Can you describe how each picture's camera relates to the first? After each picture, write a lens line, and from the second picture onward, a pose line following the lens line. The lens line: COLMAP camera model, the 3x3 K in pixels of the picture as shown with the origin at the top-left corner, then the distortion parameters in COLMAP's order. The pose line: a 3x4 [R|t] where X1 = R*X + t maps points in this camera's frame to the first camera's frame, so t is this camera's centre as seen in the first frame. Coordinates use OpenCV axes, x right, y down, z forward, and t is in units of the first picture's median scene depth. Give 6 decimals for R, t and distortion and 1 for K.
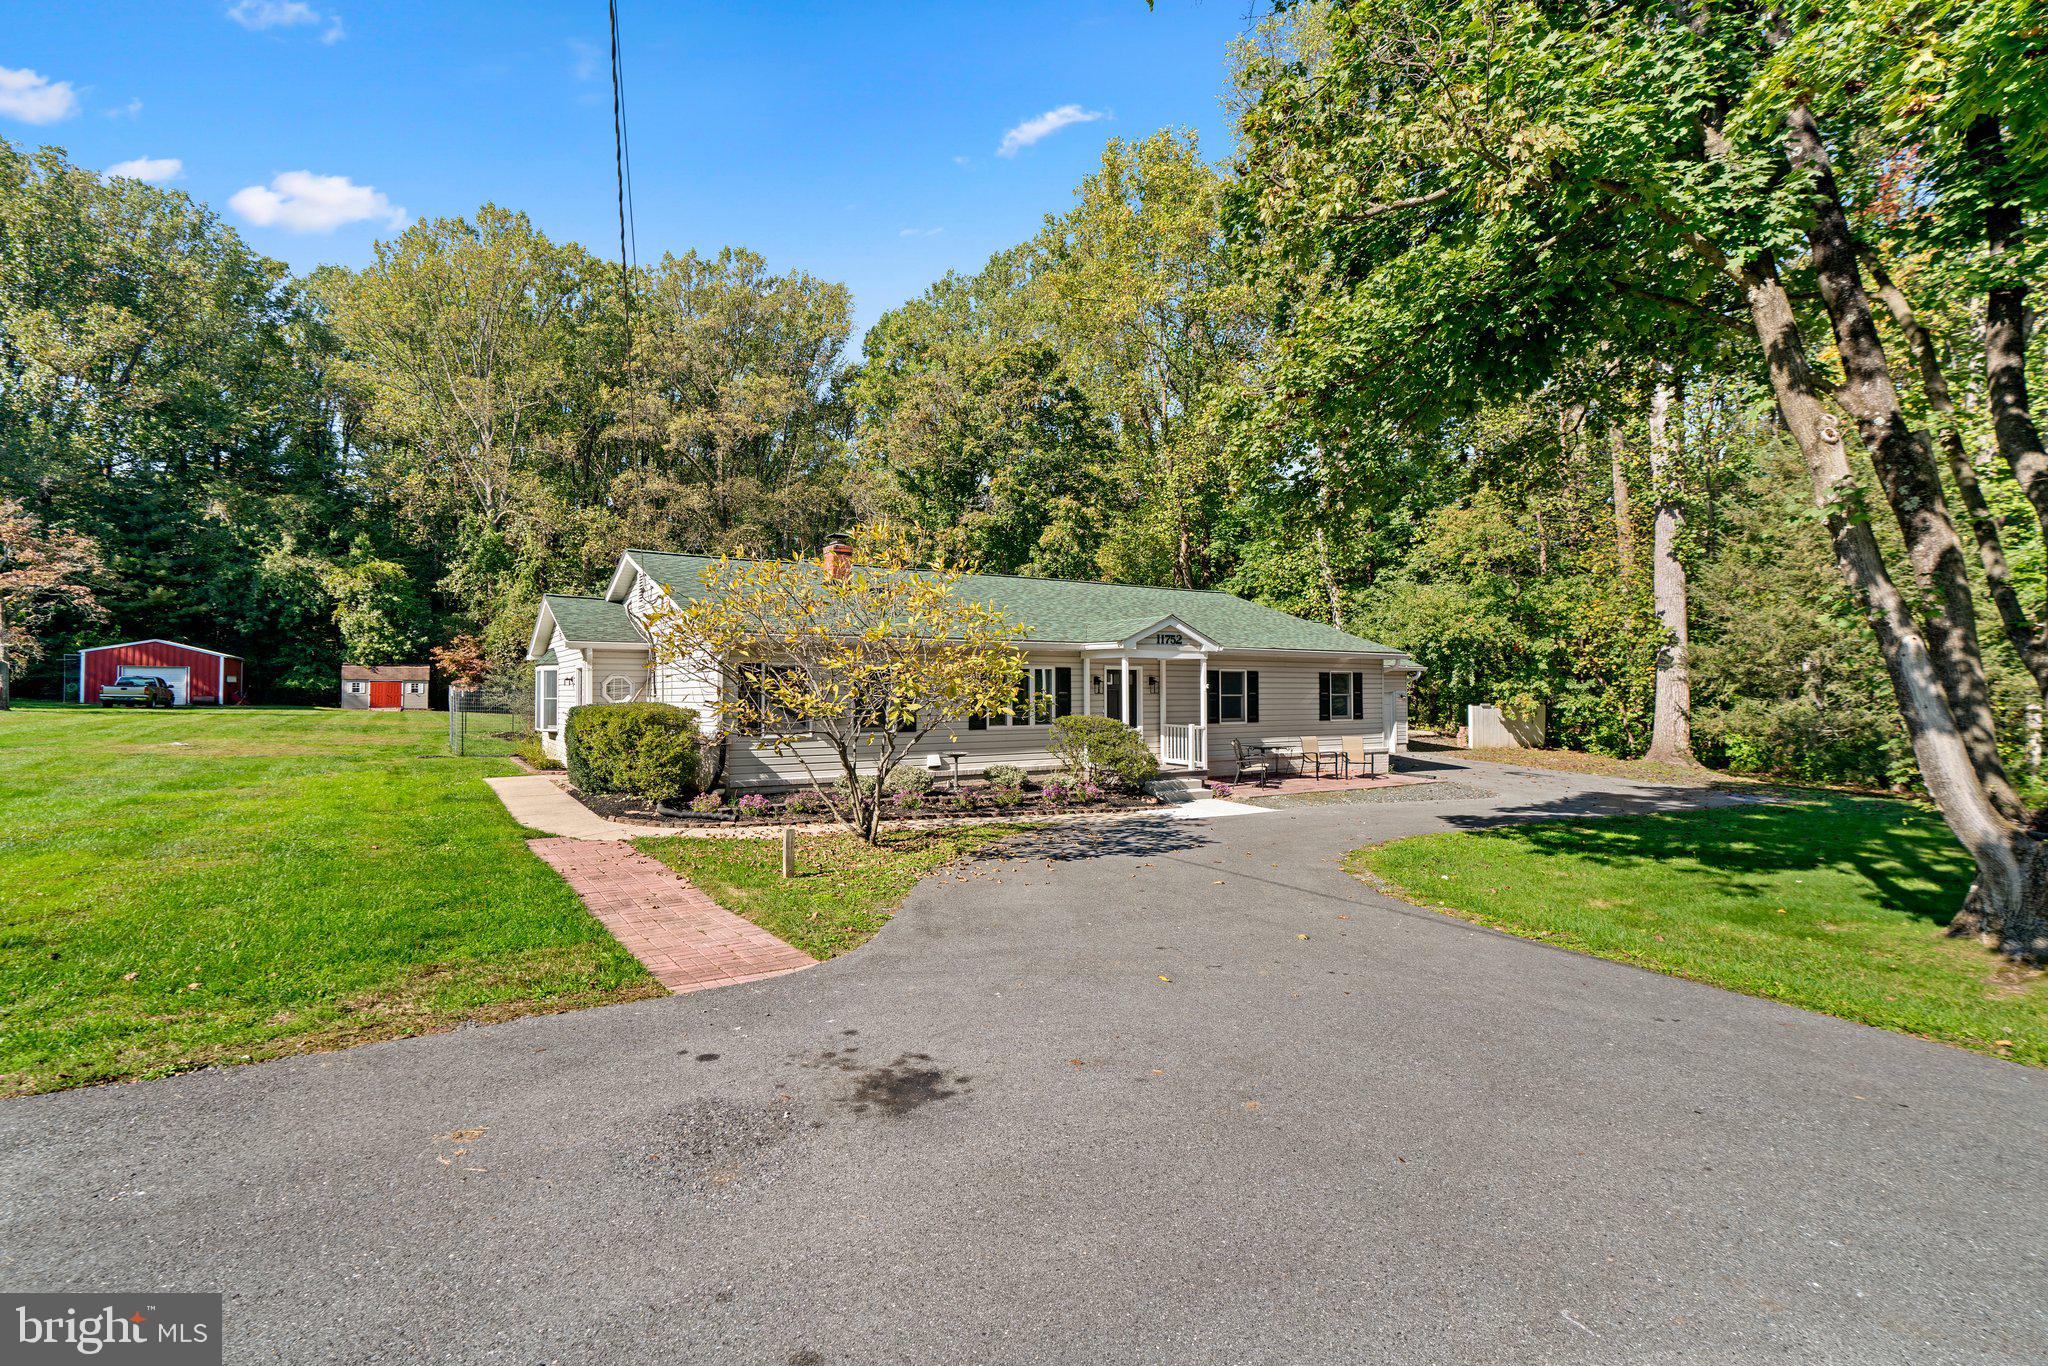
lens RADIAL K [[954.5, 0, 1024.0], [0, 954.5, 683.0], [0, 0, 1]] dist [-0.001787, 0.000070]
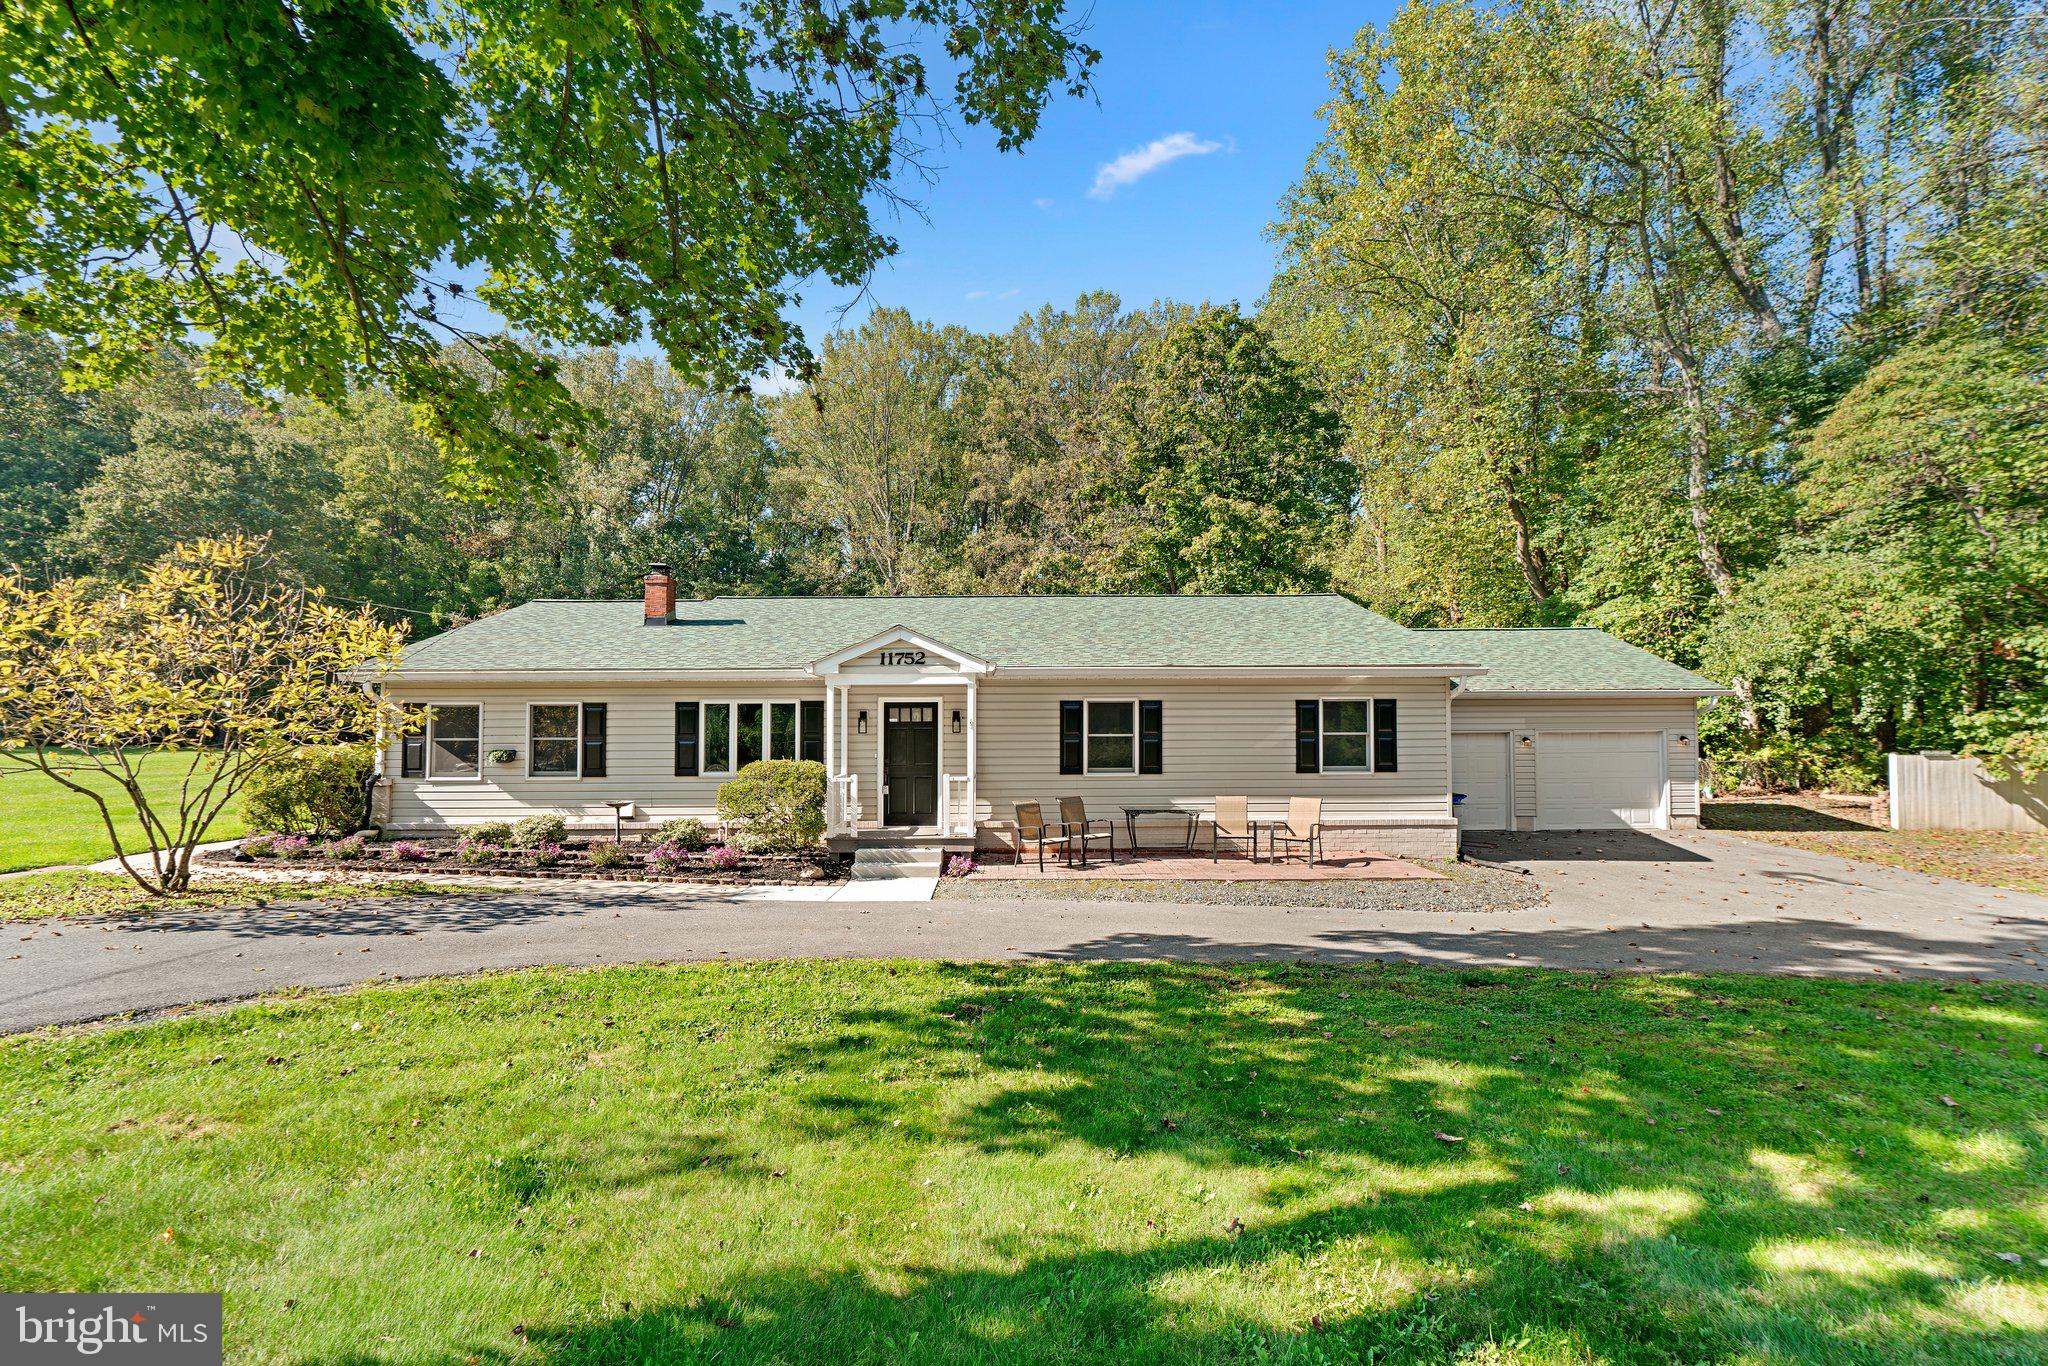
lens RADIAL K [[958.8, 0, 1031.3], [0, 958.8, 742.4], [0, 0, 1]] dist [-0.007878, 0.000470]
pose [[0.842059, -0.003235, -0.539375, 0.542991], [0.008841, 0.999930, 0.007806, 0.011996], [0.539312, -0.011342, 0.842030, 0.363409]]
